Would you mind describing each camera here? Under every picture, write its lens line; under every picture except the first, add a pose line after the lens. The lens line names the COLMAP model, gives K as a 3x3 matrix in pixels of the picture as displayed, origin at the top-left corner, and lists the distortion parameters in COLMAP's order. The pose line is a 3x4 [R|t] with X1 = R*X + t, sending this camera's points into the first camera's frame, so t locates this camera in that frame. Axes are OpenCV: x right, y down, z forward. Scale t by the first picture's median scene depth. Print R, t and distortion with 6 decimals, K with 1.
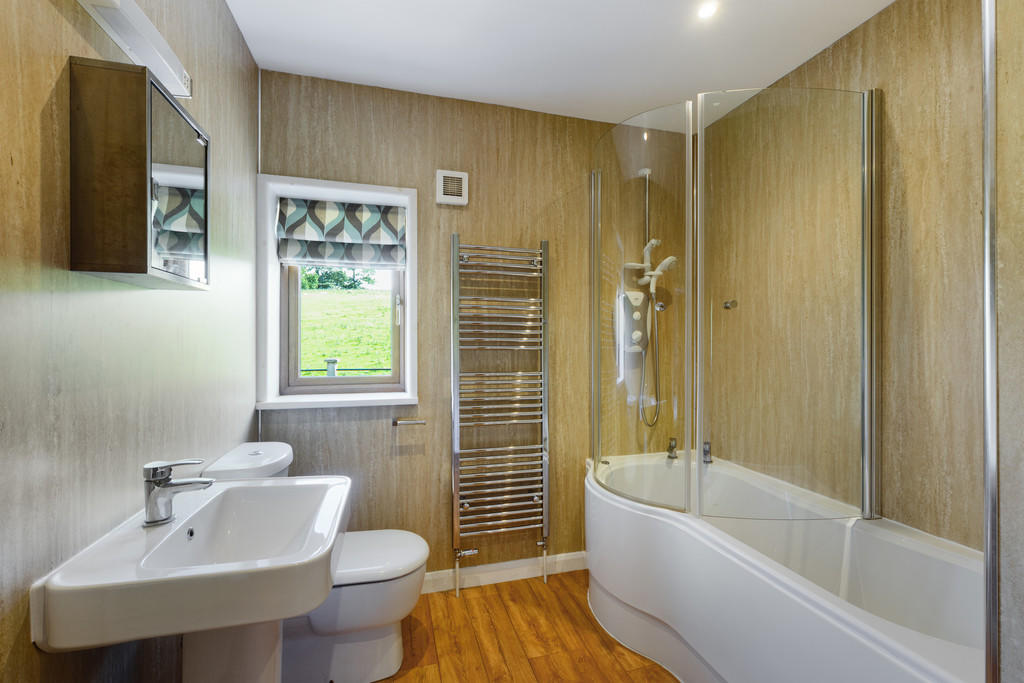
lens RADIAL K [[428.1, 0, 510.9], [0, 428.1, 341.8], [0, 0, 1]] dist [-0.002873, 0.000344]
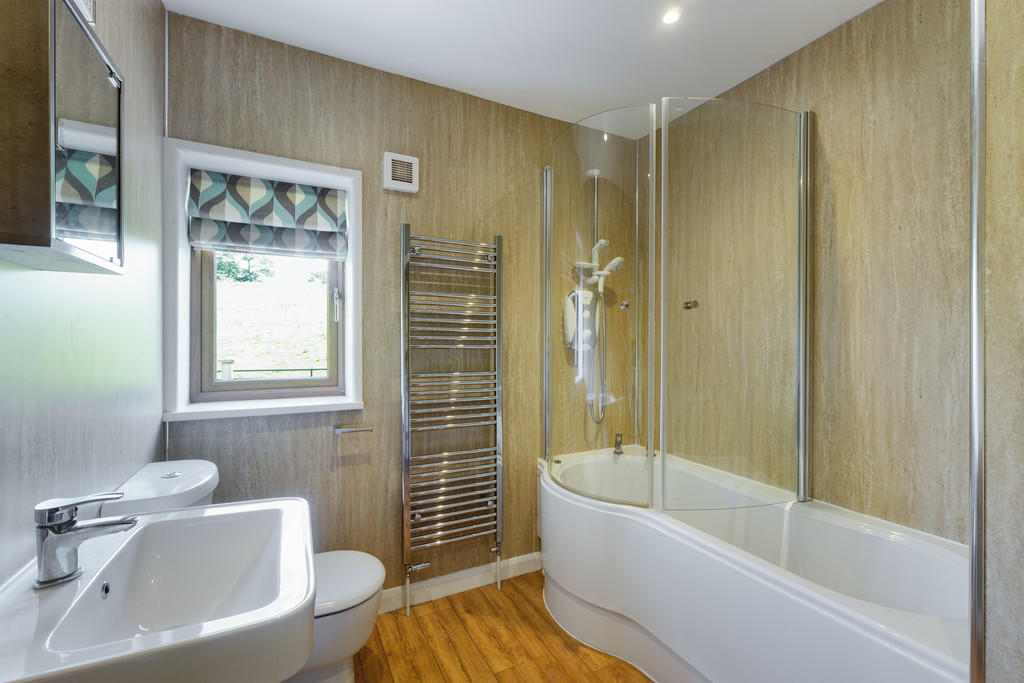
lens RADIAL K [[428.1, 0, 510.6], [0, 428.1, 341.6], [0, 0, 1]] dist [-0.002873, 0.000344]
pose [[0.980625, 0.000658, 0.195891, -0.093929], [-0.001391, 0.999993, 0.003607, -0.000459], [-0.195887, -0.003809, 0.980619, 0.054160]]
